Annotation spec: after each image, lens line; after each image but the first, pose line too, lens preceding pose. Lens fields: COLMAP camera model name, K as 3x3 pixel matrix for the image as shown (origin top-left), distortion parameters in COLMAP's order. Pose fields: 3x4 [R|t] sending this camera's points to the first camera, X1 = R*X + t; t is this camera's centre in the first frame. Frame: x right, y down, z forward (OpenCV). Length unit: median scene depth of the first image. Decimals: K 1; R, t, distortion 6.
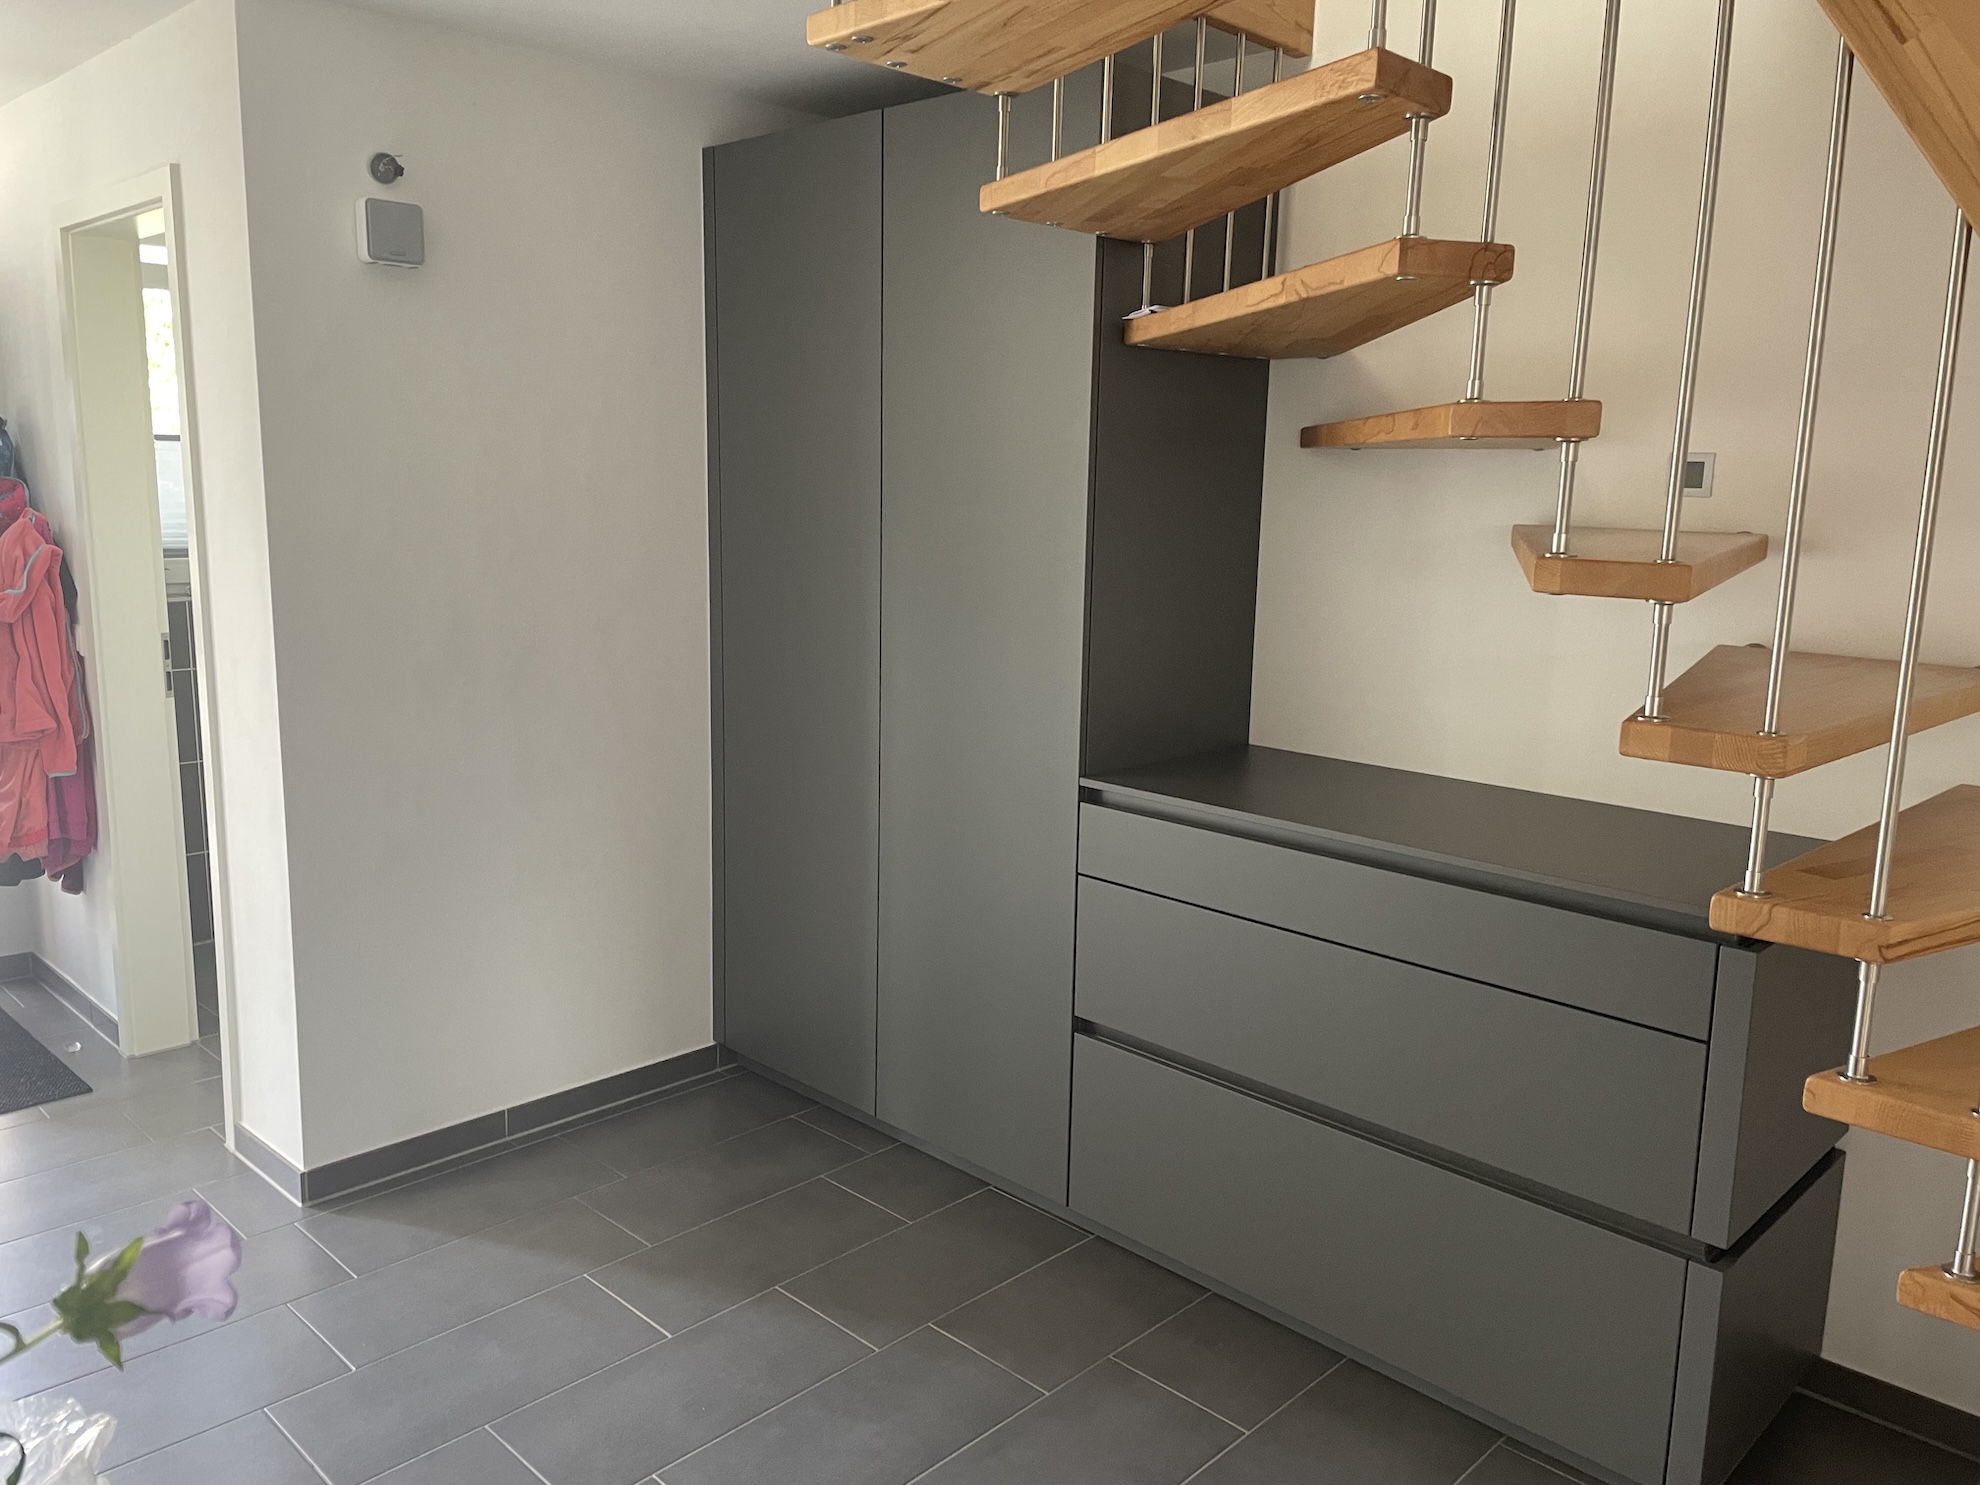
lens RADIAL K [[1500.4, 0, 991.0], [0, 1500.4, 743.5], [0, 0, 1]] dist [0.032229, -0.020249]
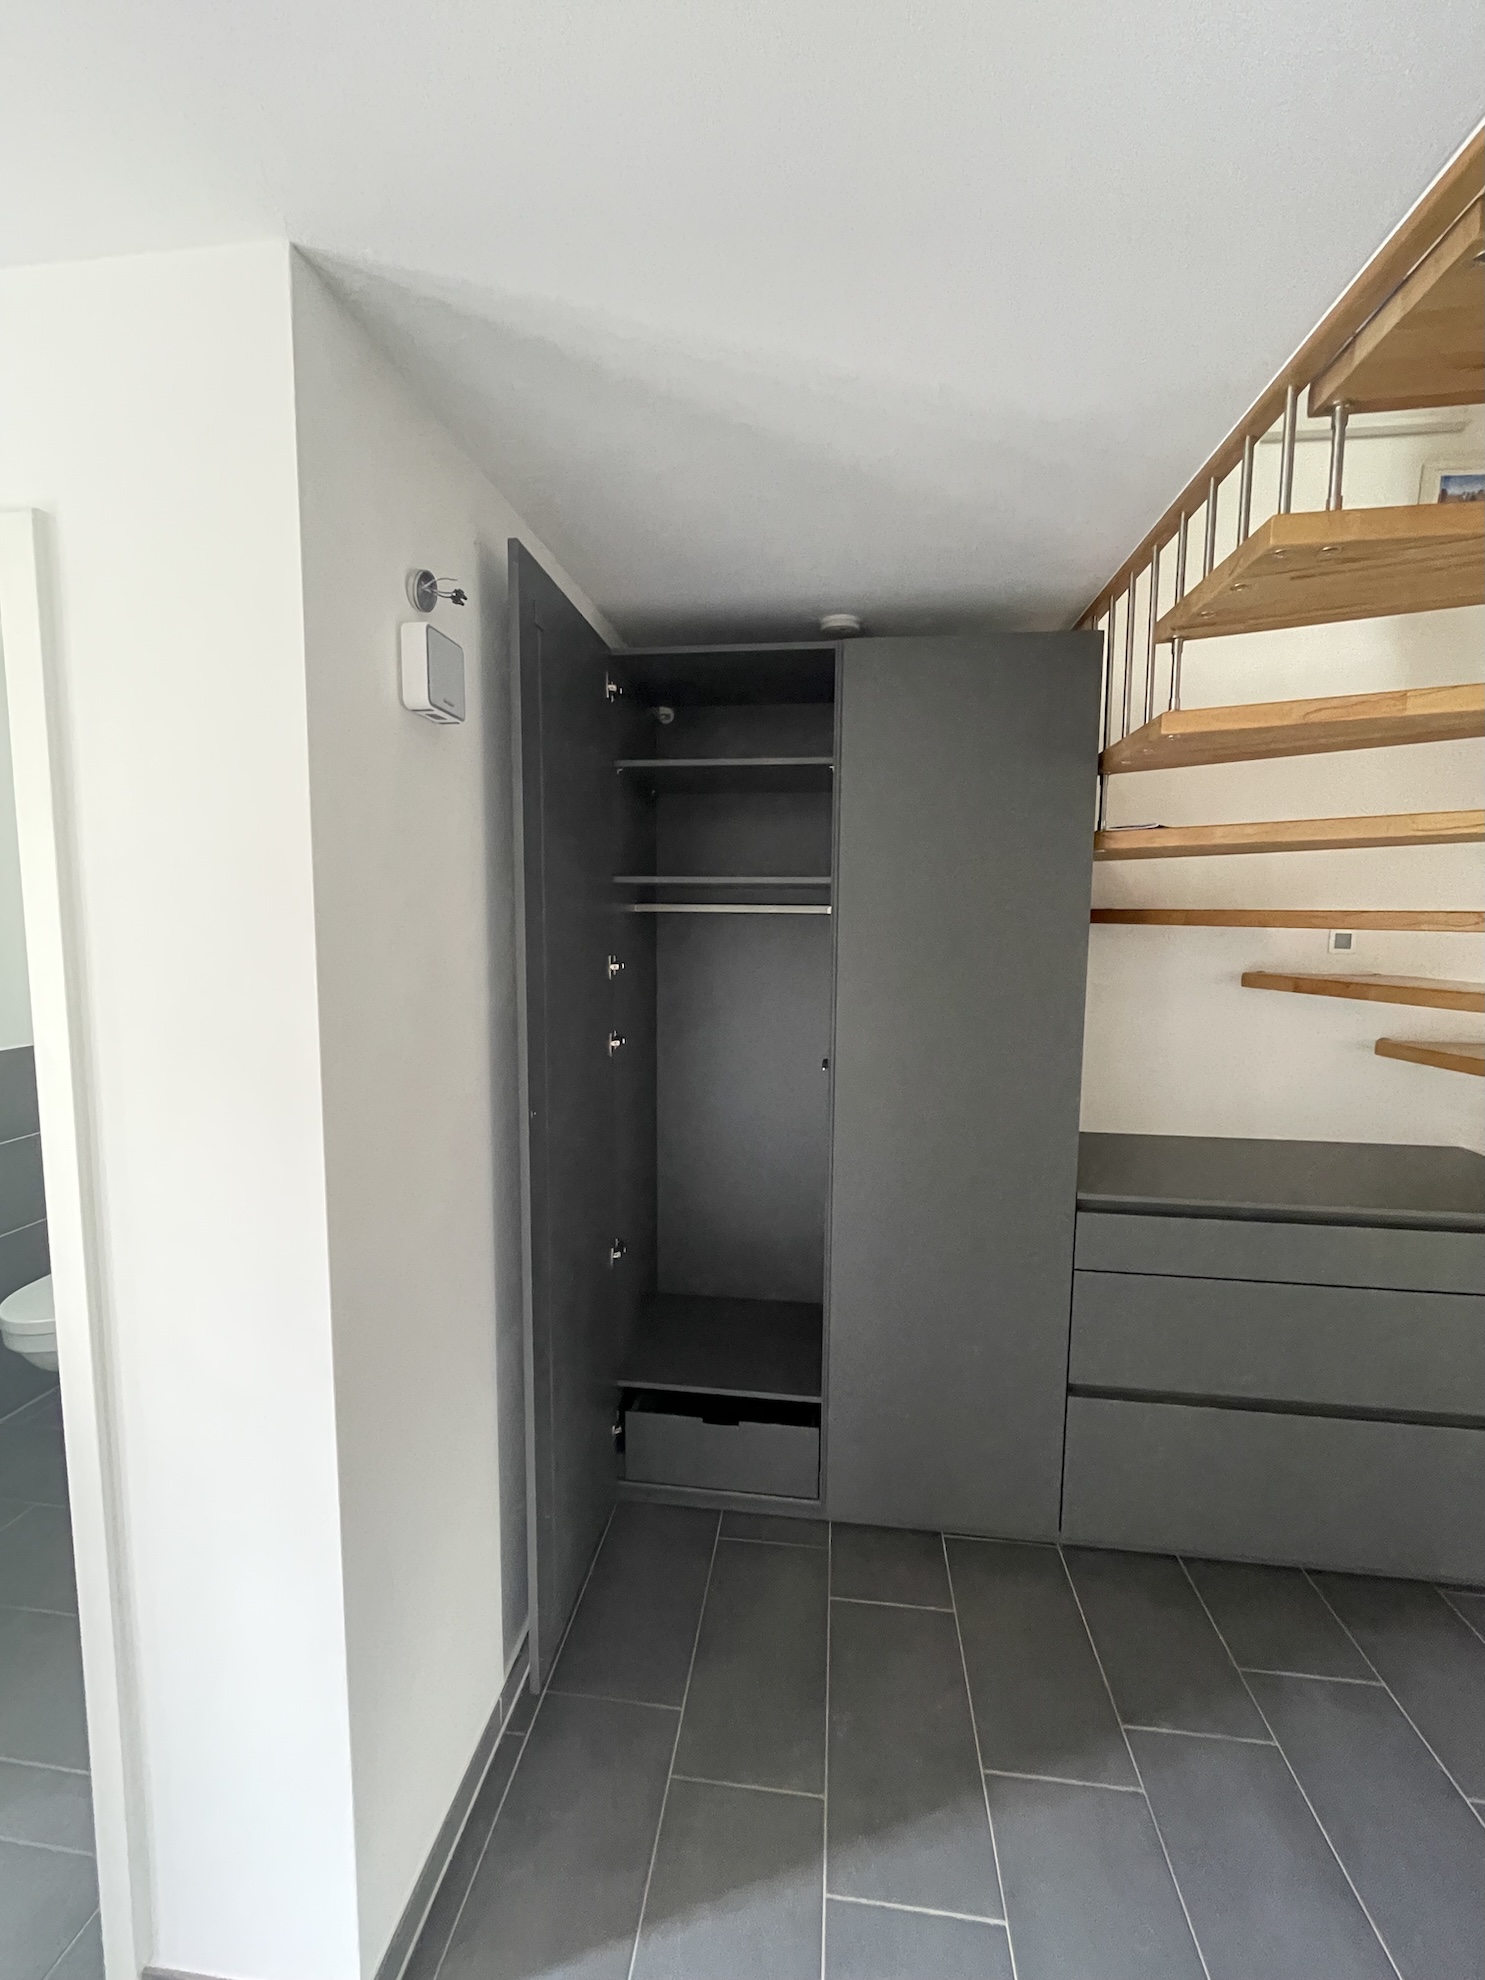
lens RADIAL K [[797.0, 0, 729.8], [0, 797.0, 987.8], [0, 0, 1]] dist [-0.011065, 0.000590]
pose [[0.804557, -0.072849, 0.589390, -0.575330], [0.116356, 0.992549, -0.036154, -0.162644], [-0.582365, 0.097667, 0.807039, 0.657866]]
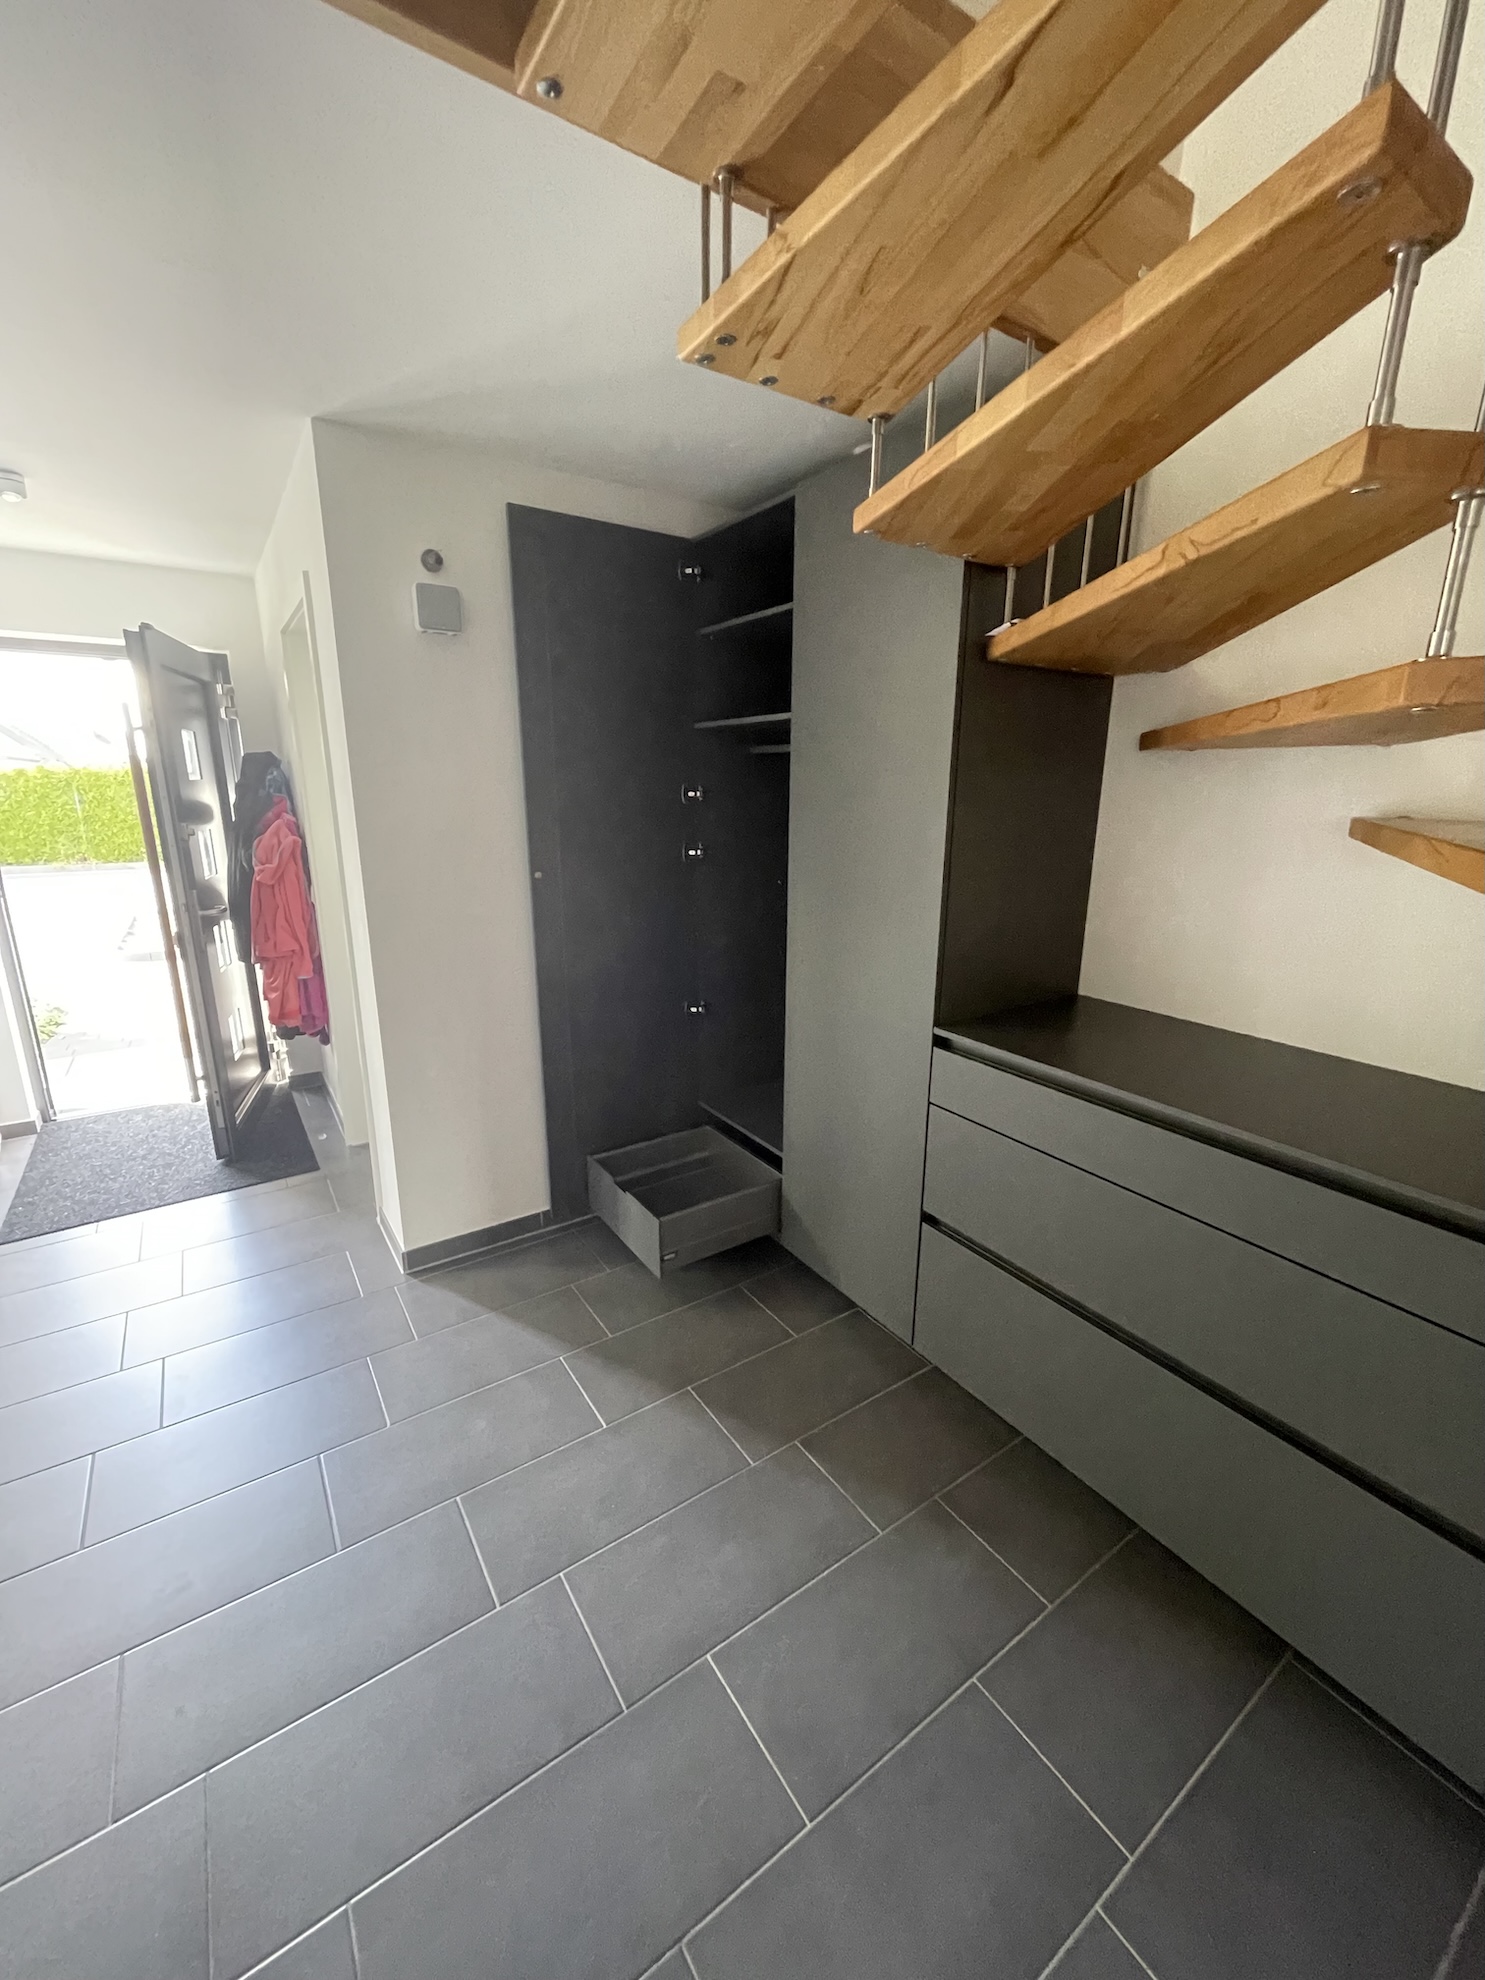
lens RADIAL K [[797.0, 0, 745.1], [0, 797.0, 995.9], [0, 0, 1]] dist [-0.011065, 0.000590]
pose [[0.978911, 0.037210, -0.200871, 0.040299], [-0.021449, 0.996558, 0.080079, -0.054373], [0.203159, -0.074082, 0.976339, 0.352953]]
